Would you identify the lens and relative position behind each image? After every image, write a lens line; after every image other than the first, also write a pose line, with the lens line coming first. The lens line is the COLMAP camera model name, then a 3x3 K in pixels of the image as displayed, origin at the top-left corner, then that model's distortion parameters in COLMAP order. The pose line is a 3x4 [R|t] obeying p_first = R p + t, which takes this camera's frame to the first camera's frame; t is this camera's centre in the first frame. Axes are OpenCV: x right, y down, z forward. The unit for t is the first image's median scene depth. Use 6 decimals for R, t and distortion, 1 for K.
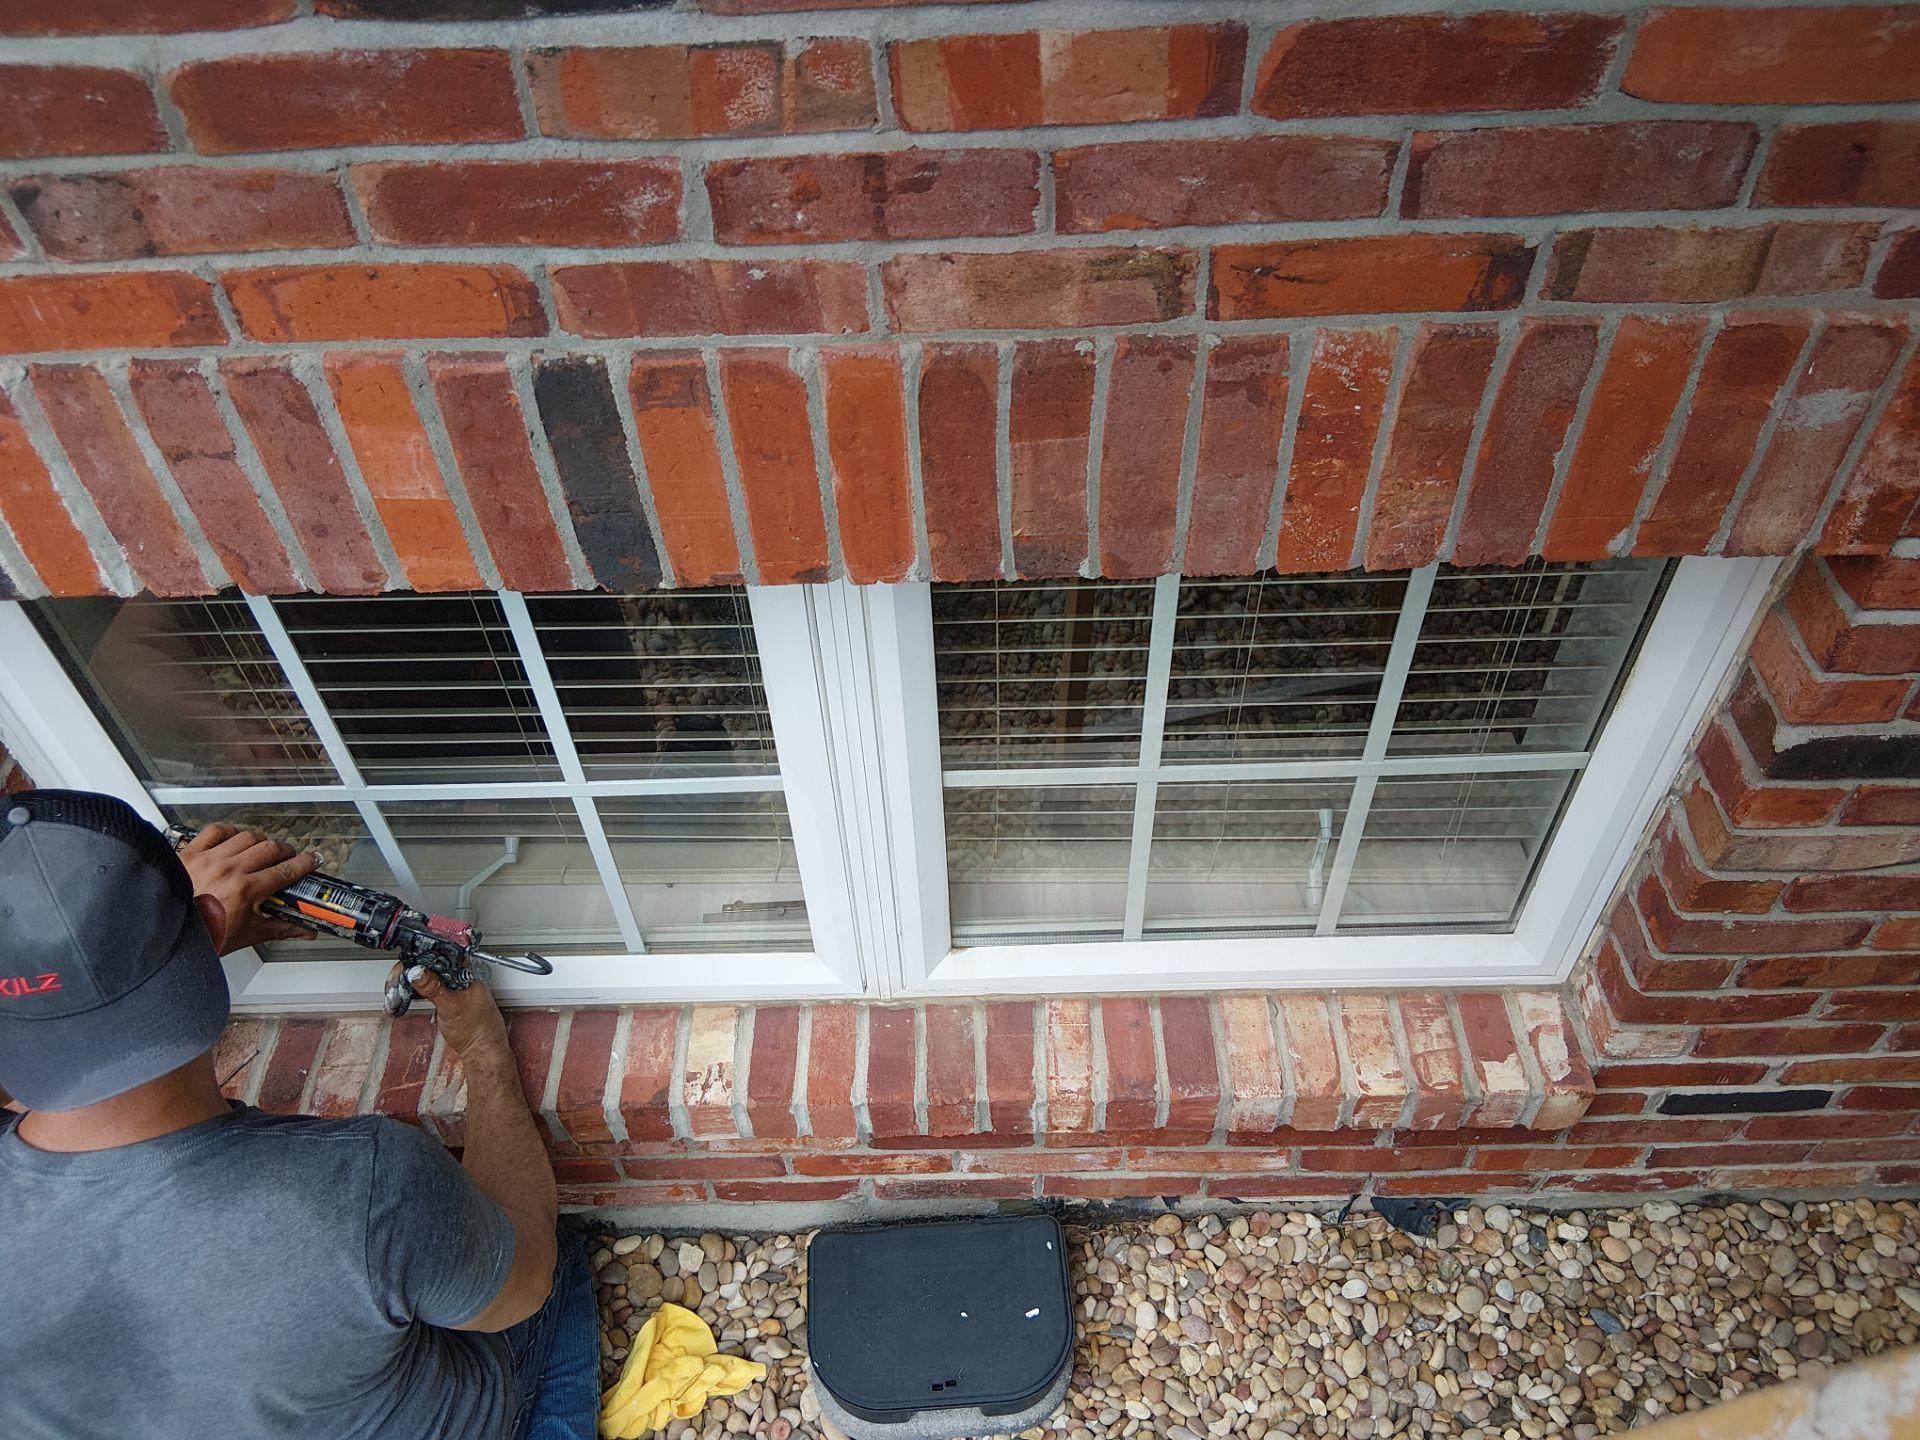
lens RADIAL K [[1449.5, 0, 960.0], [0, 1449.5, 720.0], [0, 0, 1]] dist [0.076326, -0.133023]
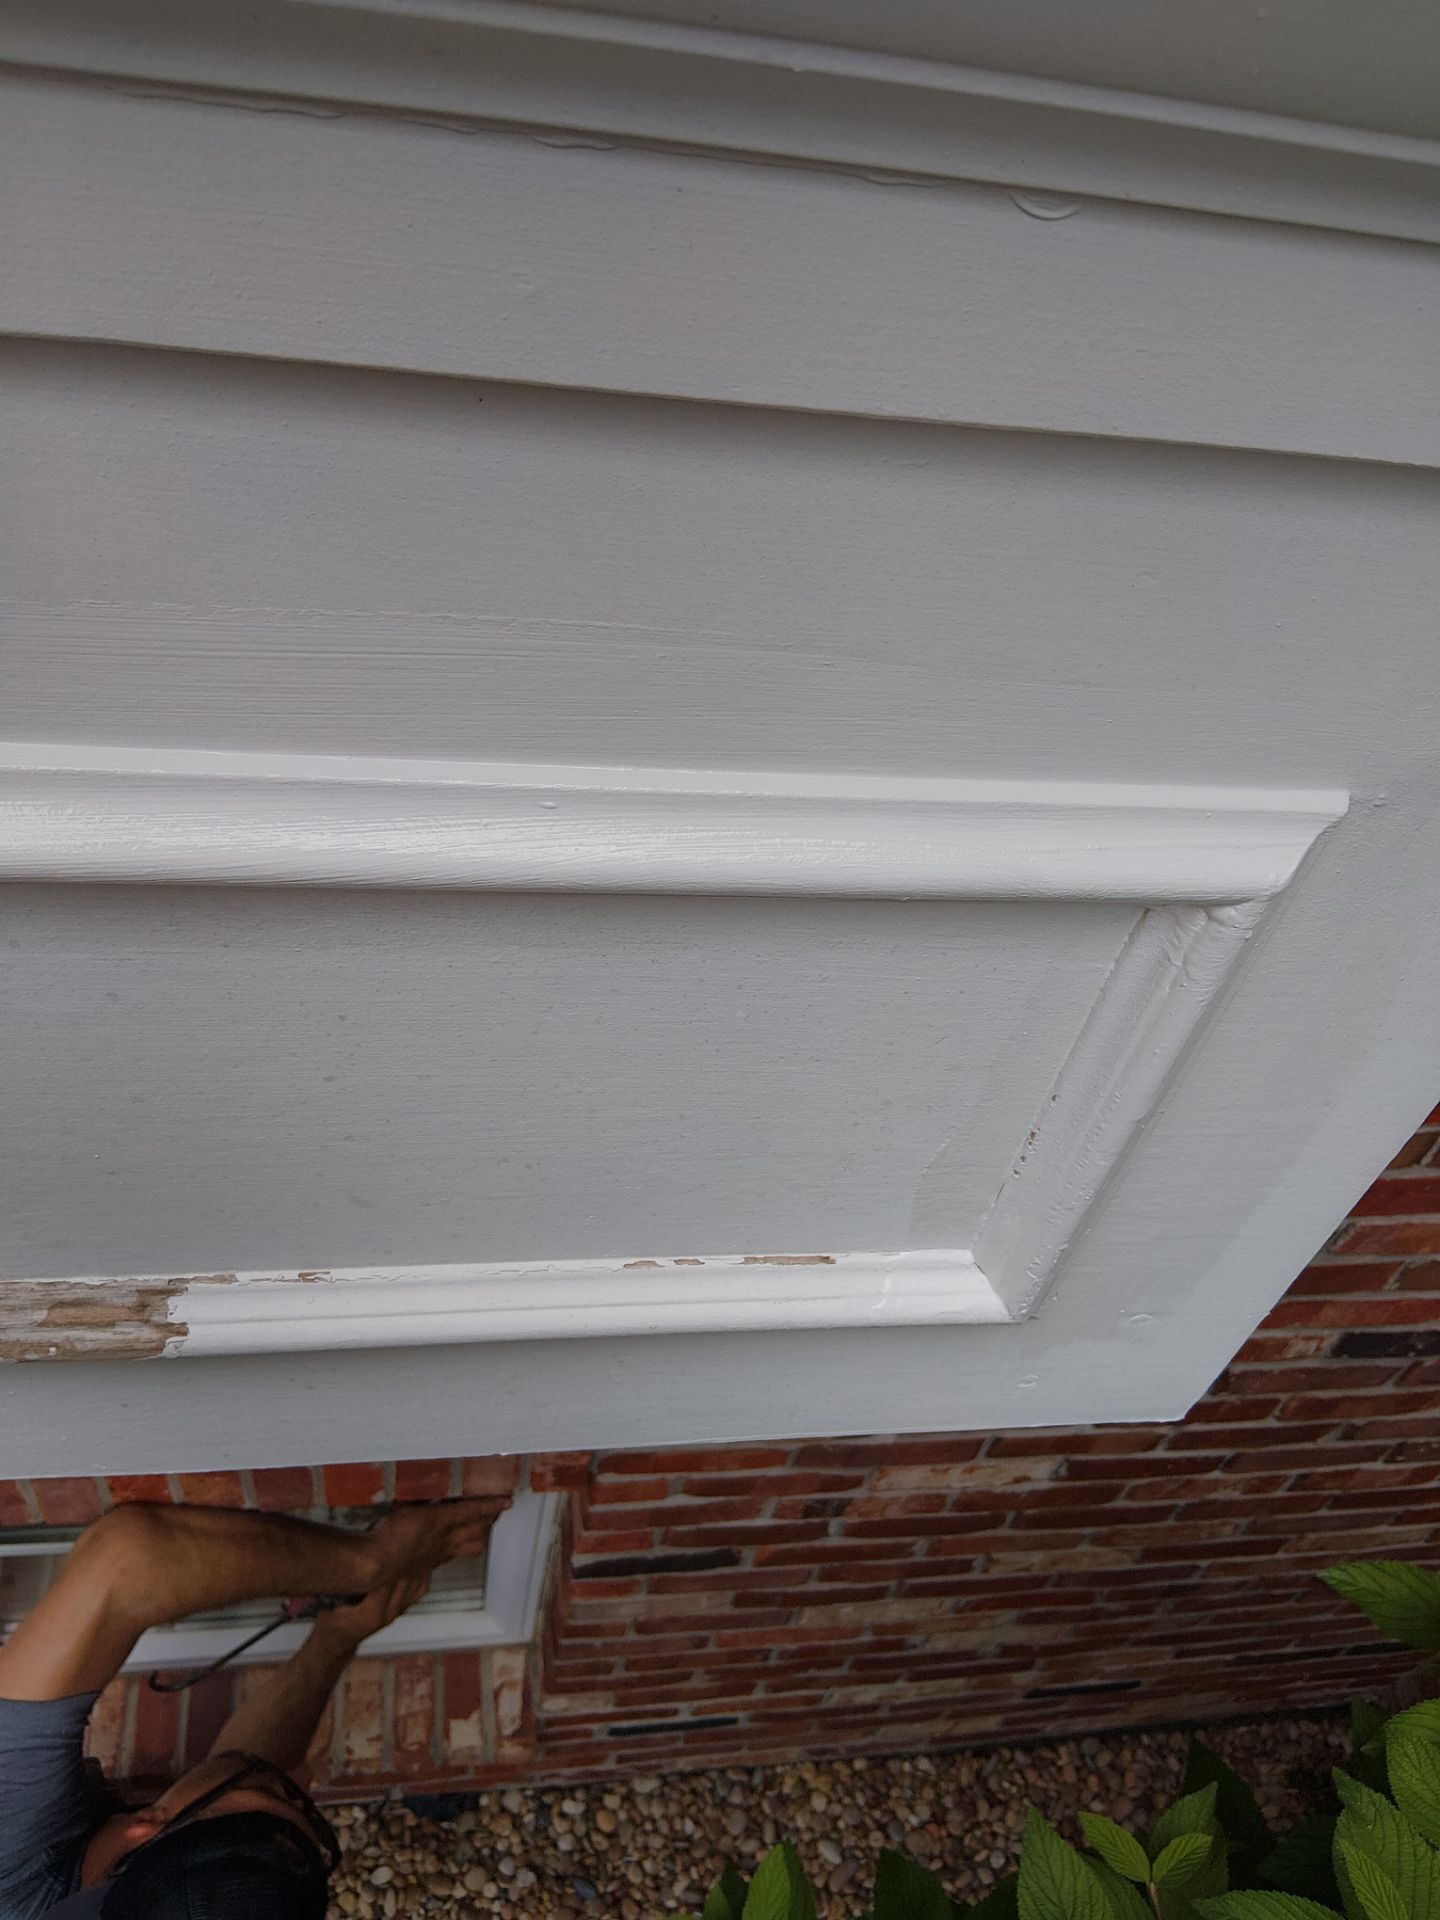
lens RADIAL K [[1460.0, 0, 708.0], [0, 1460.0, 934.3], [0, 0, 1]] dist [0.098437, -0.180188]
pose [[0.977589, 0.031602, 0.208136, 0.262533], [-0.027433, 0.999362, -0.022888, -0.365215], [-0.208726, 0.016665, 0.977832, -0.241996]]
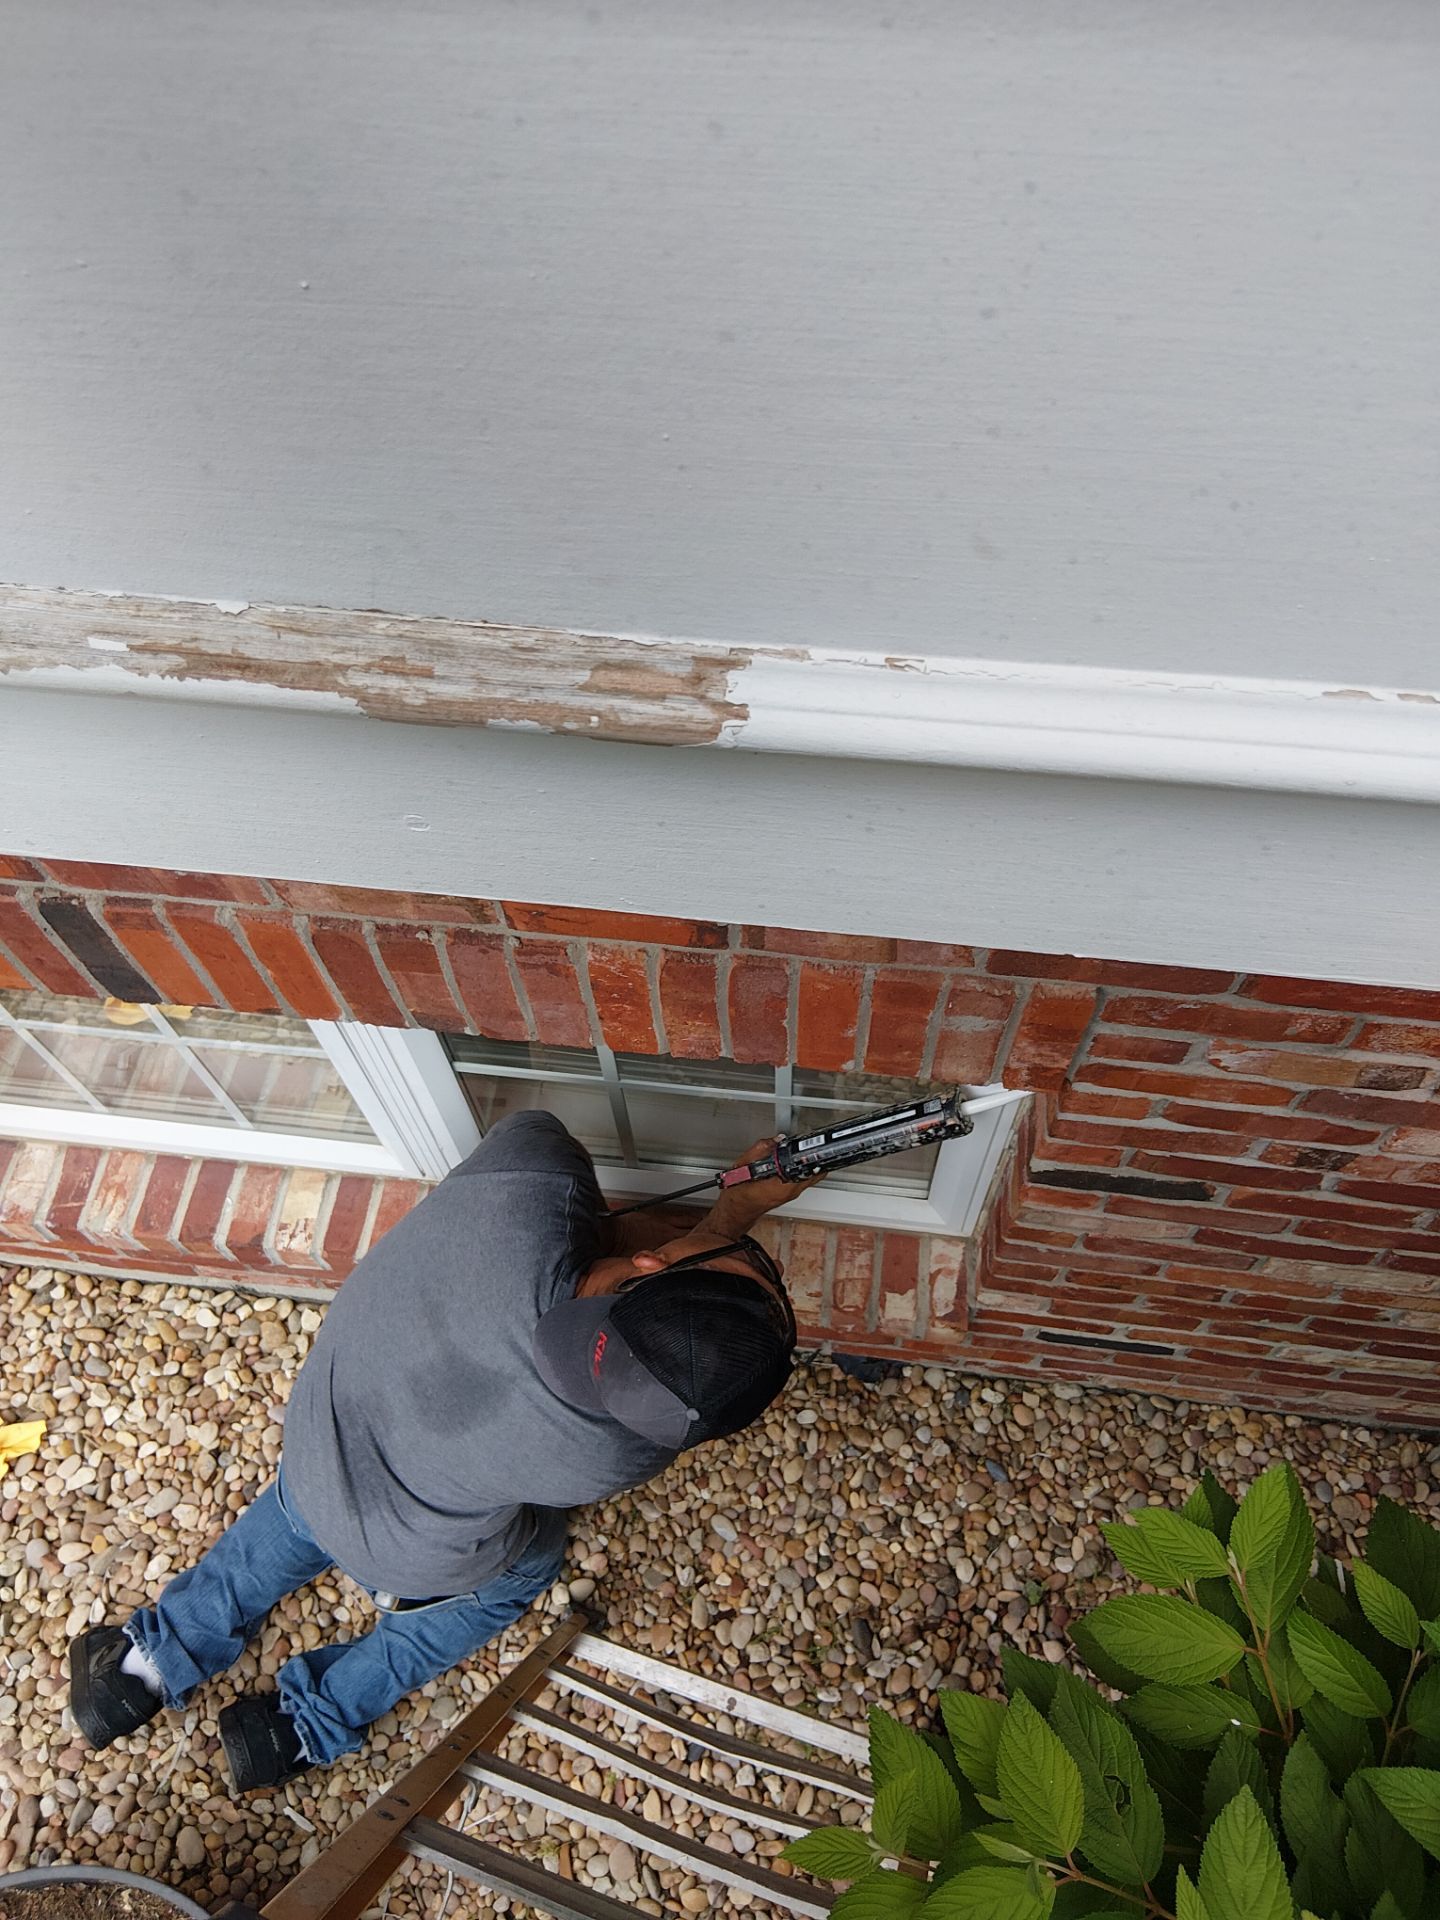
lens RADIAL K [[1473.5, 0, 713.4], [0, 1473.5, 954.0], [0, 0, 1]] dist [0.117177, -0.217631]
pose [[0.991286, 0.110778, -0.071279, 0.242400], [-0.090900, 0.966876, 0.238514, -0.313617], [0.095340, -0.229956, 0.968520, -0.177546]]
